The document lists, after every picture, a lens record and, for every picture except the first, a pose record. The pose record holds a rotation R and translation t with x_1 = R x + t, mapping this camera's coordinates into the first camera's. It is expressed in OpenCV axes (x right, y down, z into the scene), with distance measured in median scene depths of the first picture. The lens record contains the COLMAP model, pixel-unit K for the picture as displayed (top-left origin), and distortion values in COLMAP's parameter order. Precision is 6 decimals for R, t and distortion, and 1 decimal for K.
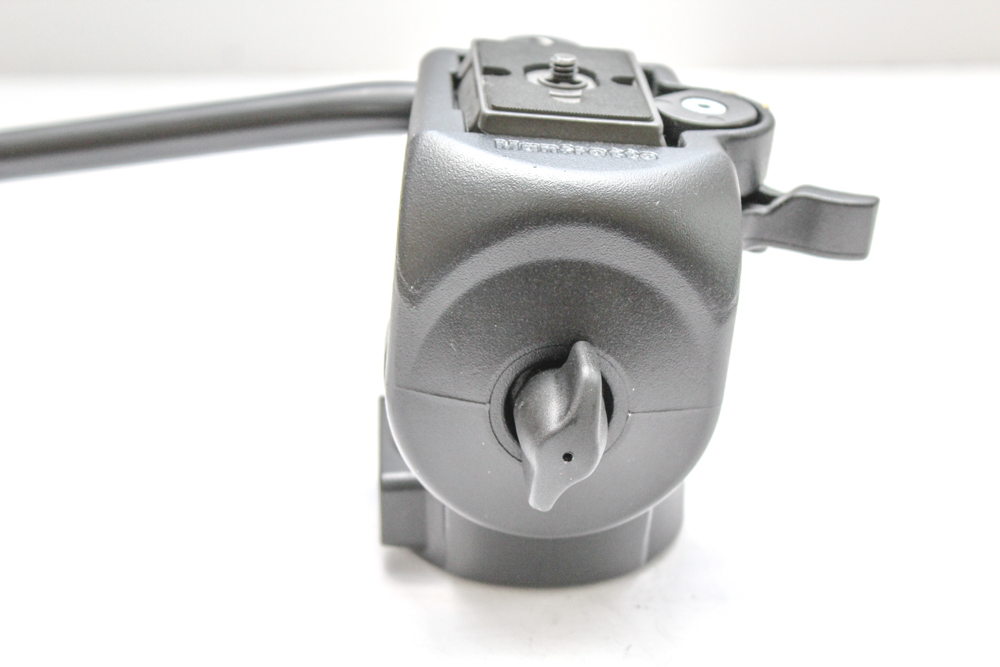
lens RADIAL K [[2658.3, 0, 500.0], [0, 2658.3, 333.5], [0, 0, 1]] dist [-0.000642, -0.092560]
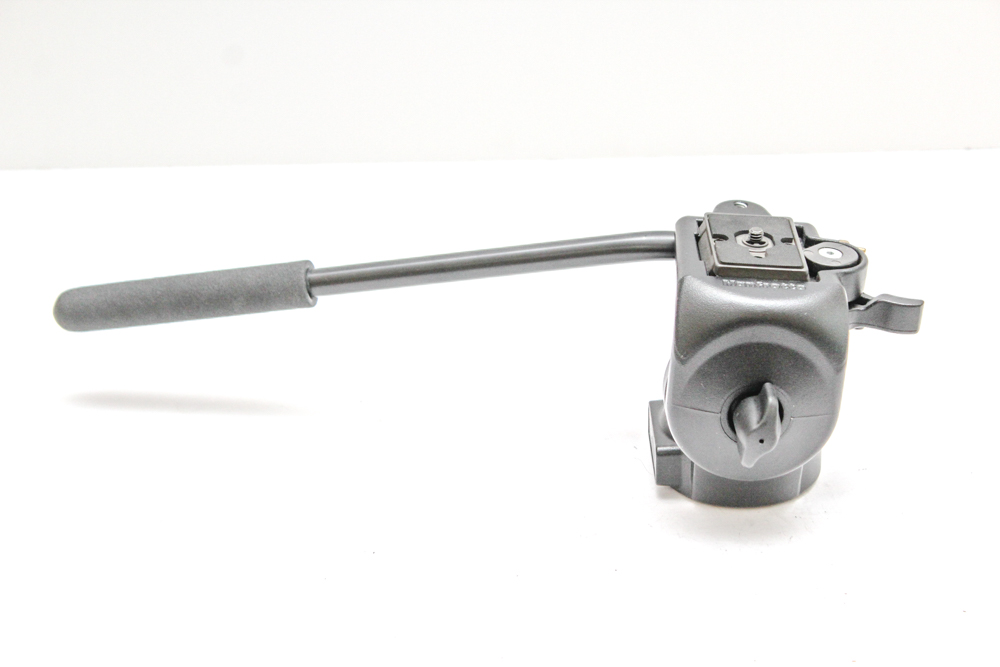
lens RADIAL K [[2445.9, 0, 500.0], [0, 2445.9, 333.5], [0, 0, 1]] dist [0.051849, 0.241020]
pose [[0.997898, -0.004906, -0.064615, -0.047734], [0.006222, 0.999777, 0.020182, -0.067899], [0.064502, -0.020542, 0.997706, -0.792913]]
